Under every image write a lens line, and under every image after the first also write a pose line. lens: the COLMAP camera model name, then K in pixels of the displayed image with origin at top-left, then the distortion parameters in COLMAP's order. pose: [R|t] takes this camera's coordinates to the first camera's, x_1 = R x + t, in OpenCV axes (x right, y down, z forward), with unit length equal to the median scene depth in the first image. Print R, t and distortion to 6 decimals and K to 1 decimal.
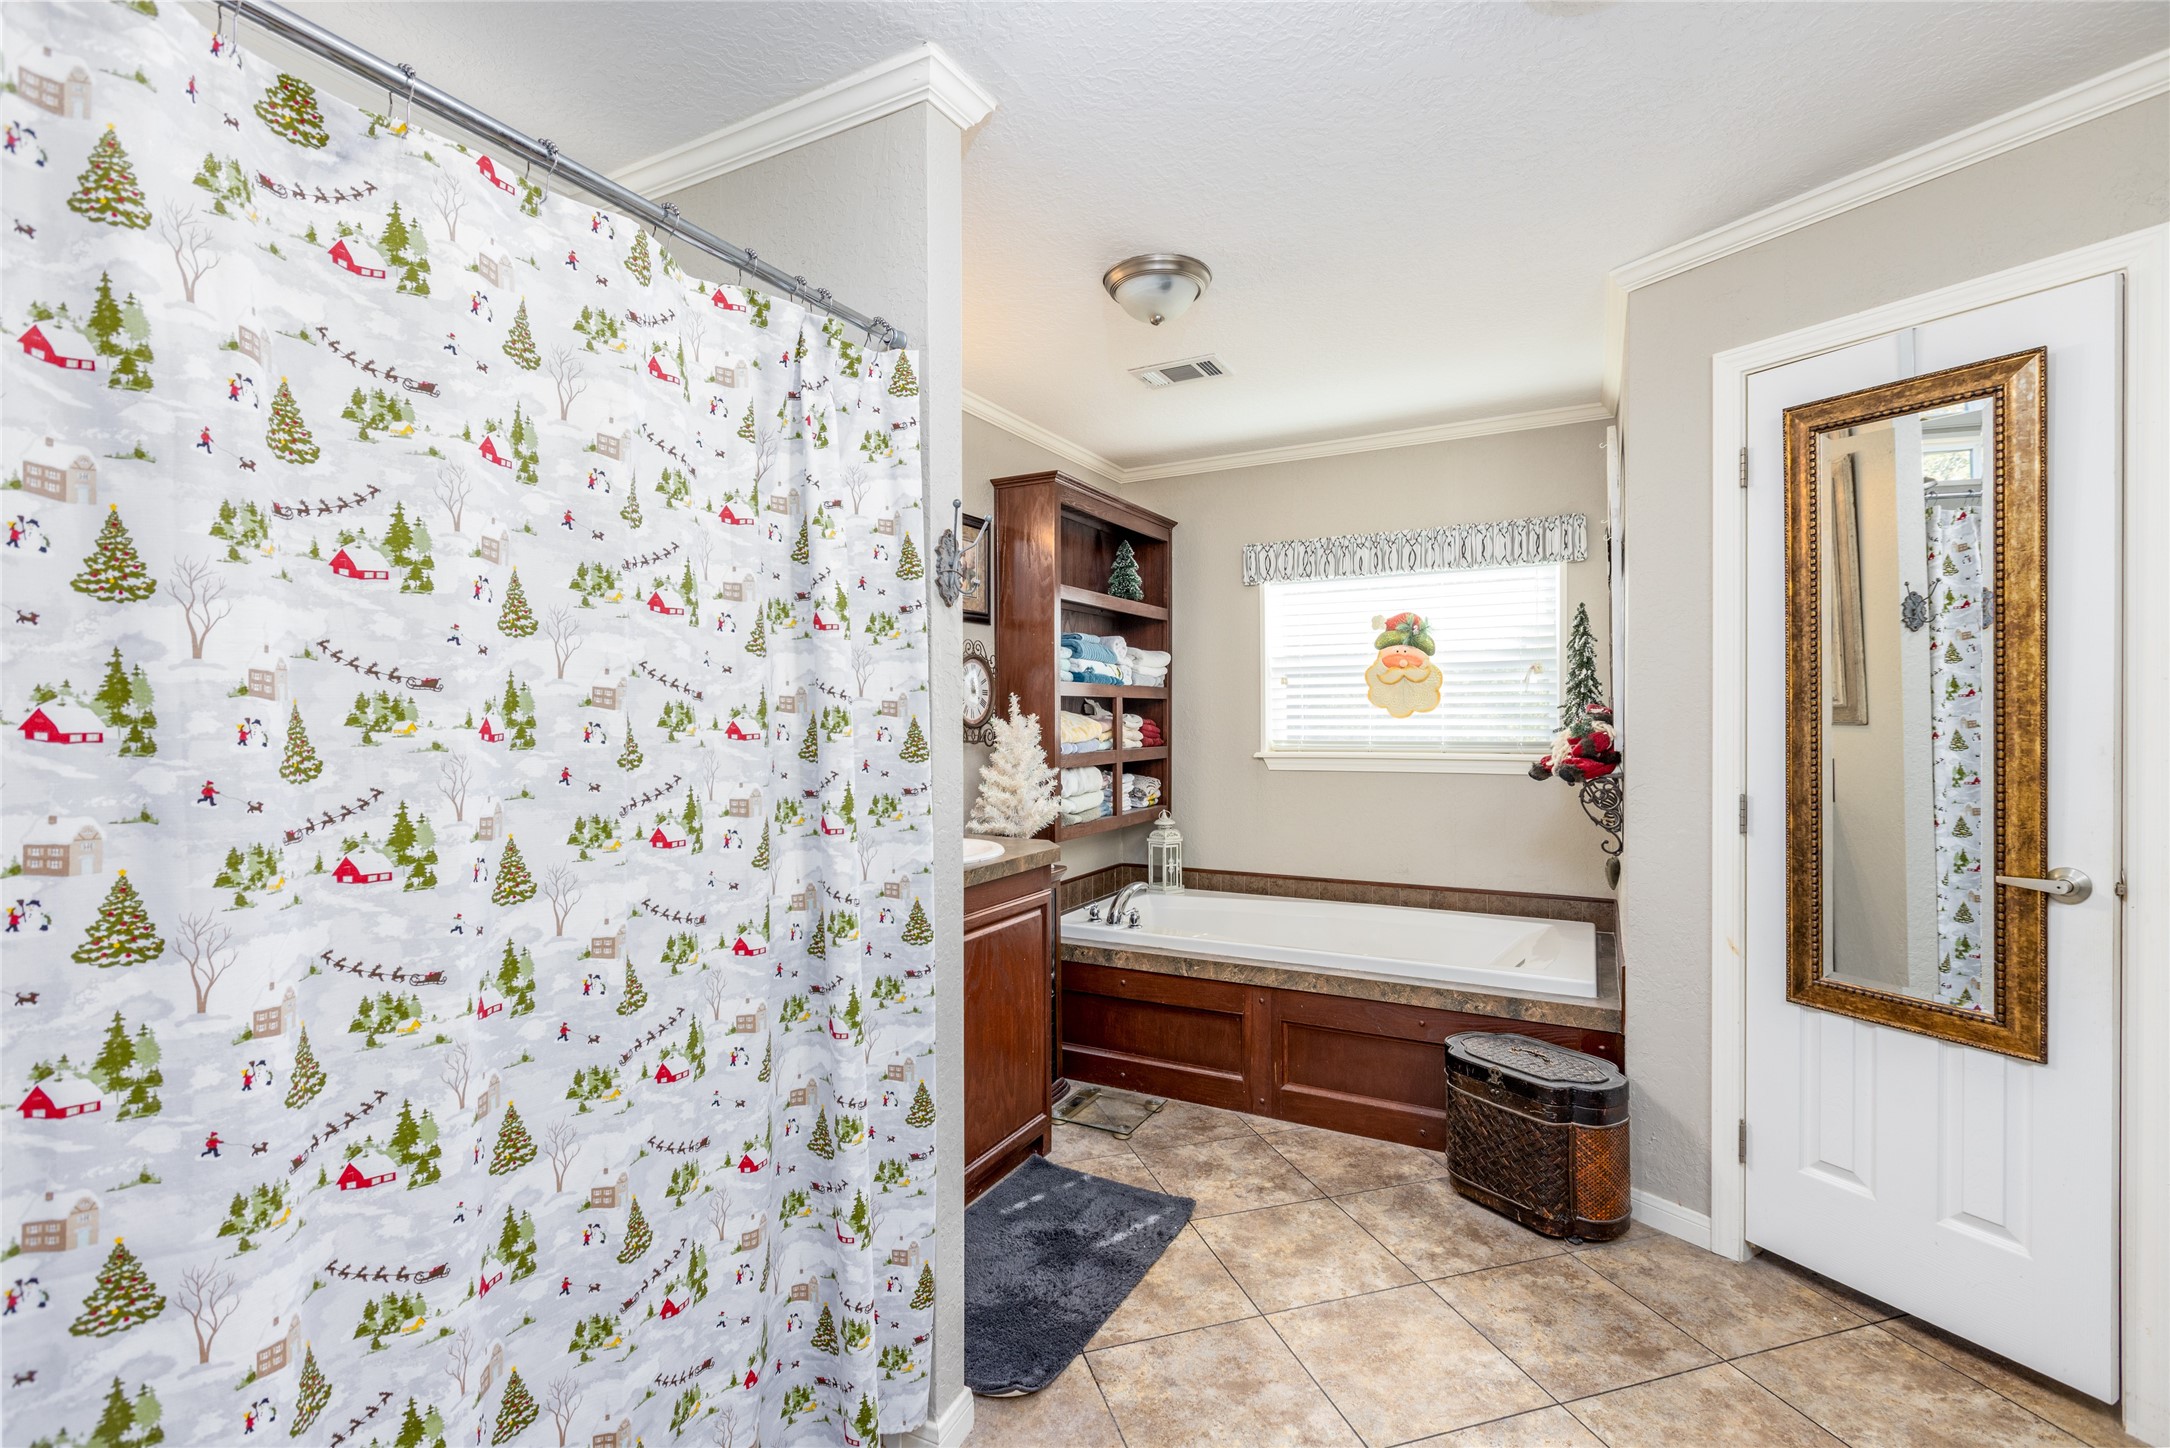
lens RADIAL K [[986.2, 0, 1086.0], [0, 986.2, 700.4], [0, 0, 1]] dist [-0.001335, -0.000214]
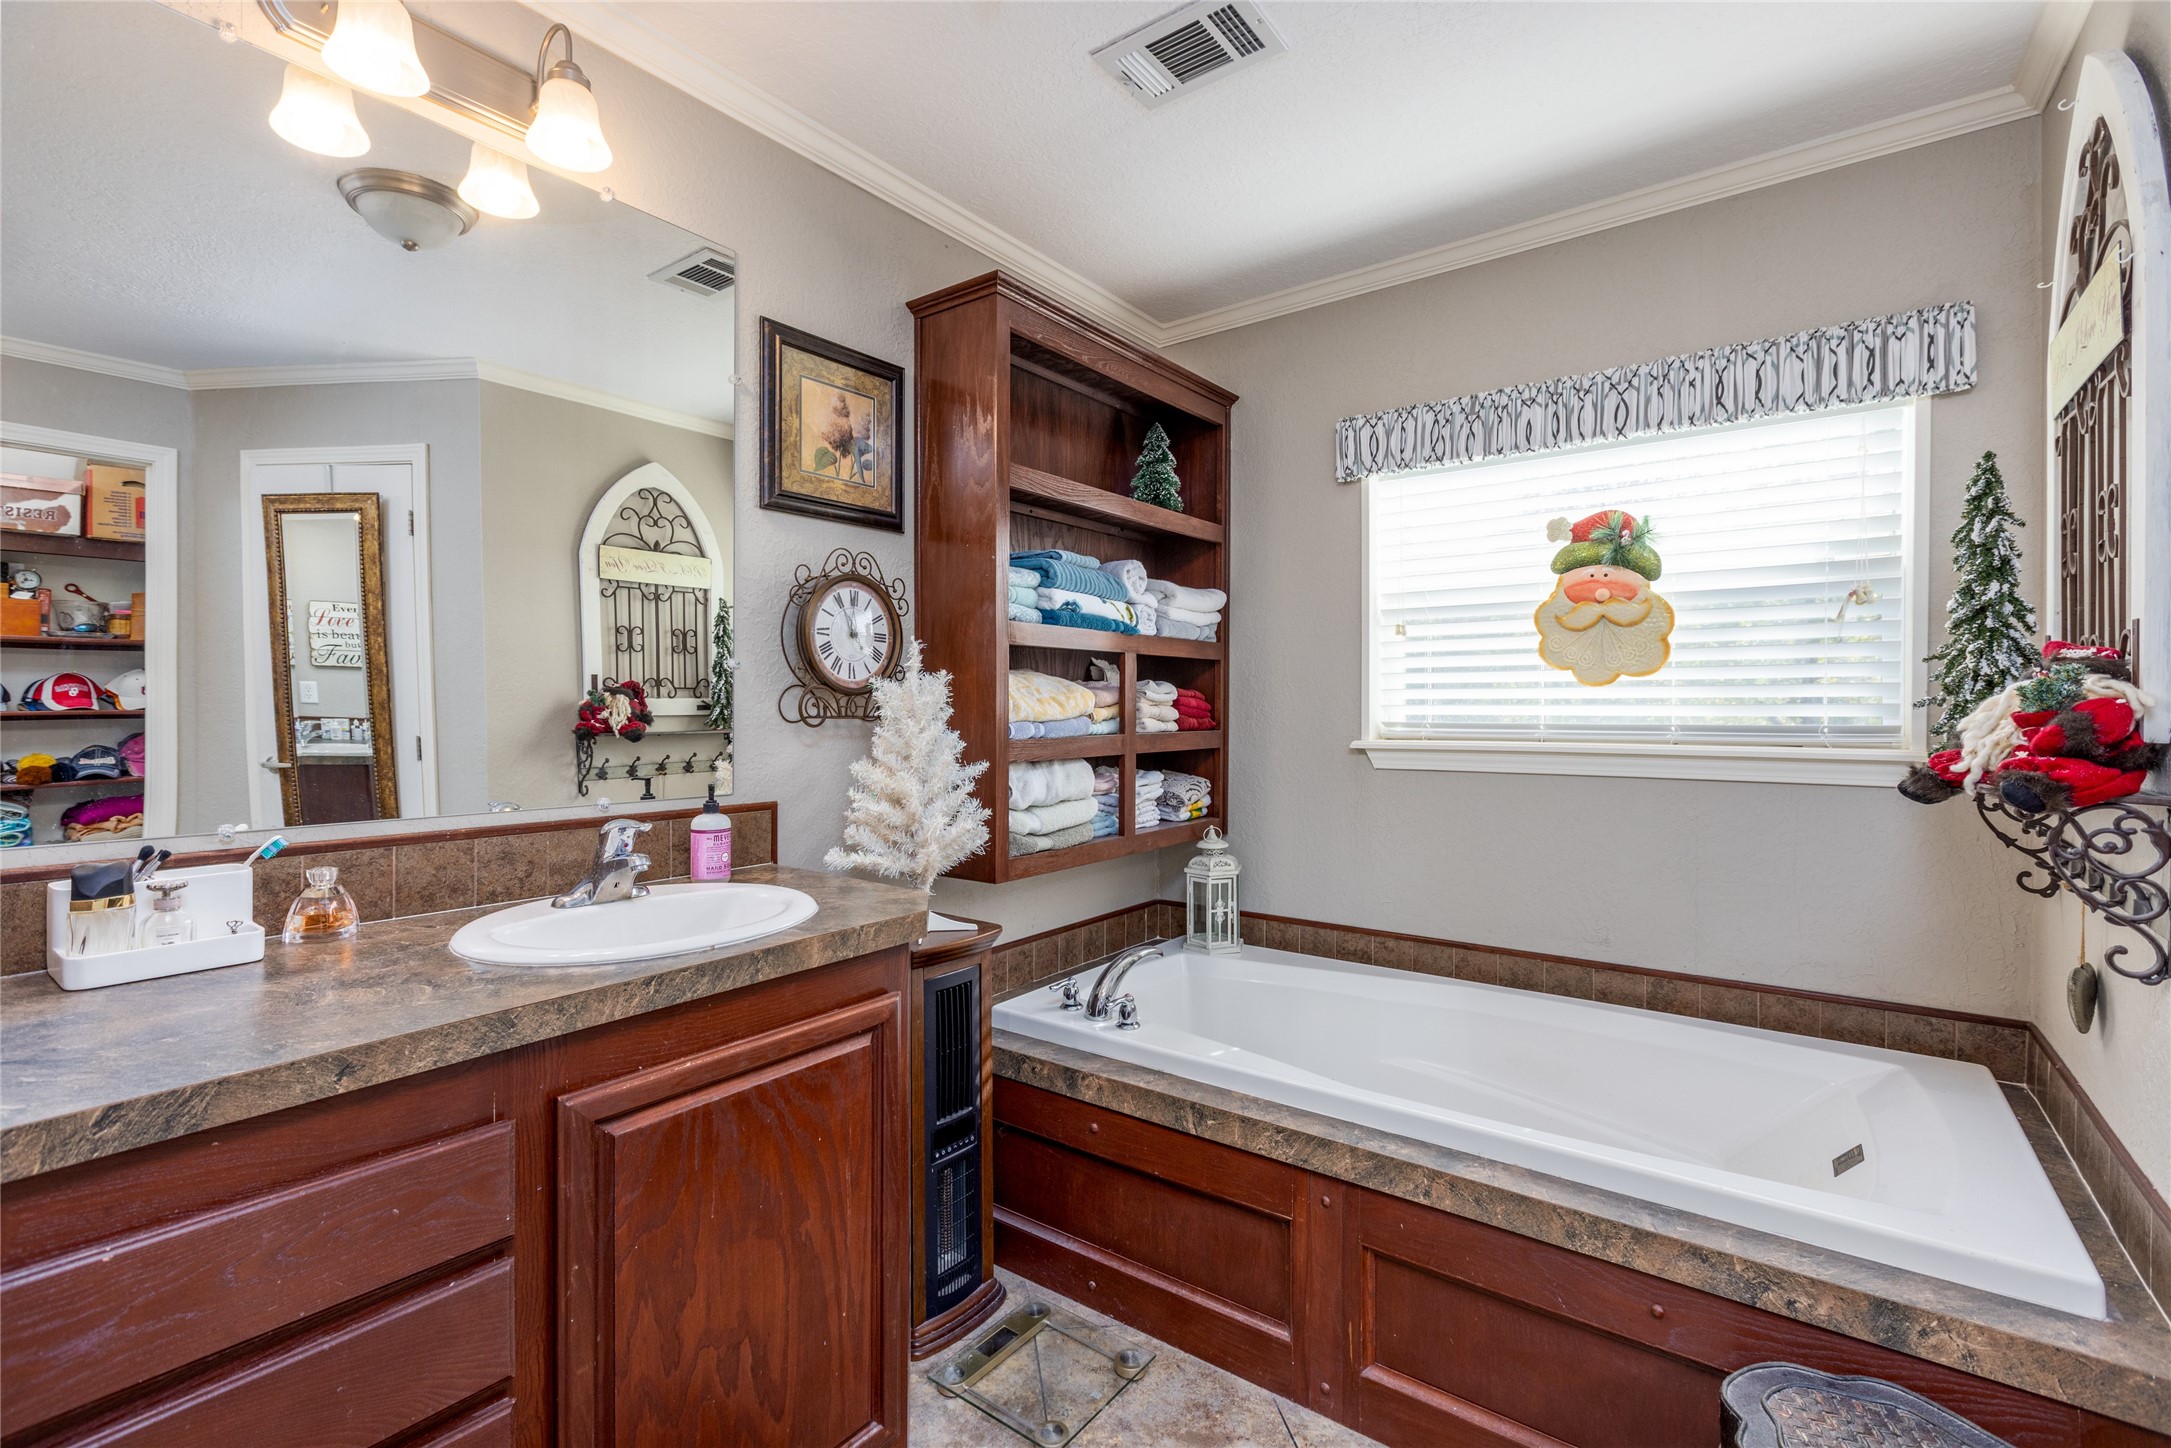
lens RADIAL K [[971.4, 0, 1078.2], [0, 971.4, 701.7], [0, 0, 1]] dist [0.004564, -0.005143]
pose [[0.987005, 0.004452, -0.160630, 0.106200], [-0.002591, 0.999927, 0.011794, 0.022227], [0.160670, -0.011225, 0.986944, 0.378679]]
